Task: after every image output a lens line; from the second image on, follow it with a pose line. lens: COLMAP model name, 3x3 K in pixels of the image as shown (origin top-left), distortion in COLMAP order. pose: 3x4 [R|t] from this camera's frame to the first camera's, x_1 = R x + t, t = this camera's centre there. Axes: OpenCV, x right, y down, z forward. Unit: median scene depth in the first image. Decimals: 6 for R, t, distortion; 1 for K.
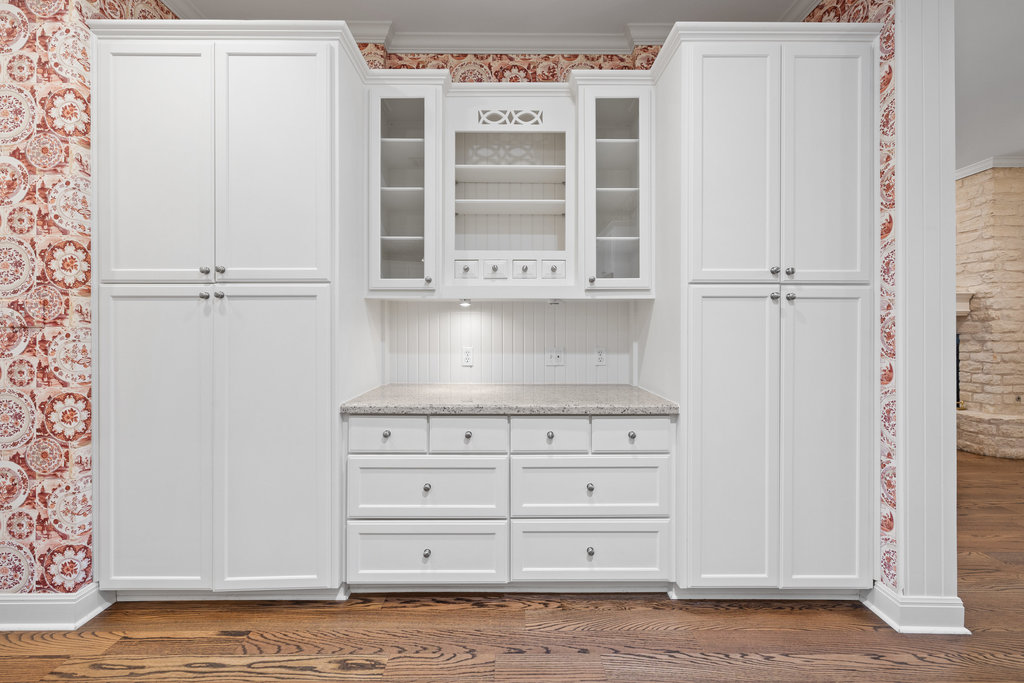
lens RADIAL K [[431.0, 0, 509.5], [0, 431.0, 337.6], [0, 0, 1]] dist [0.001996, 0.000119]
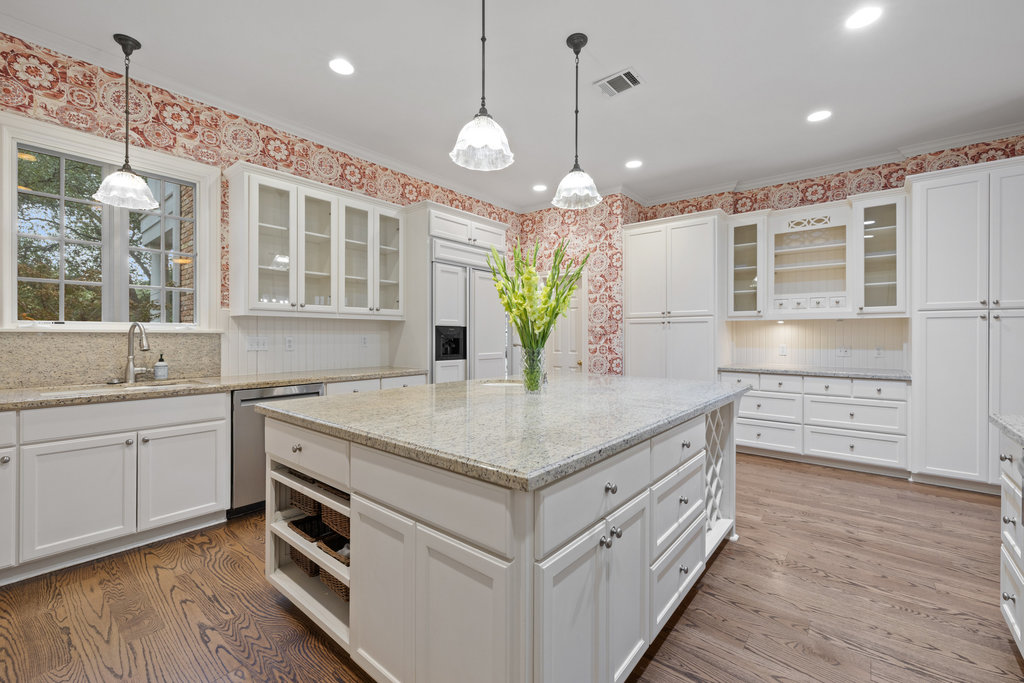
lens RADIAL K [[430.1, 0, 512.3], [0, 430.1, 331.6], [0, 0, 1]] dist [0.002422, 0.000152]
pose [[0.767793, -0.004707, -0.640681, 0.225570], [-0.011784, 0.999700, -0.021467, 0.021855], [0.640590, 0.024032, 0.767507, -1.343027]]
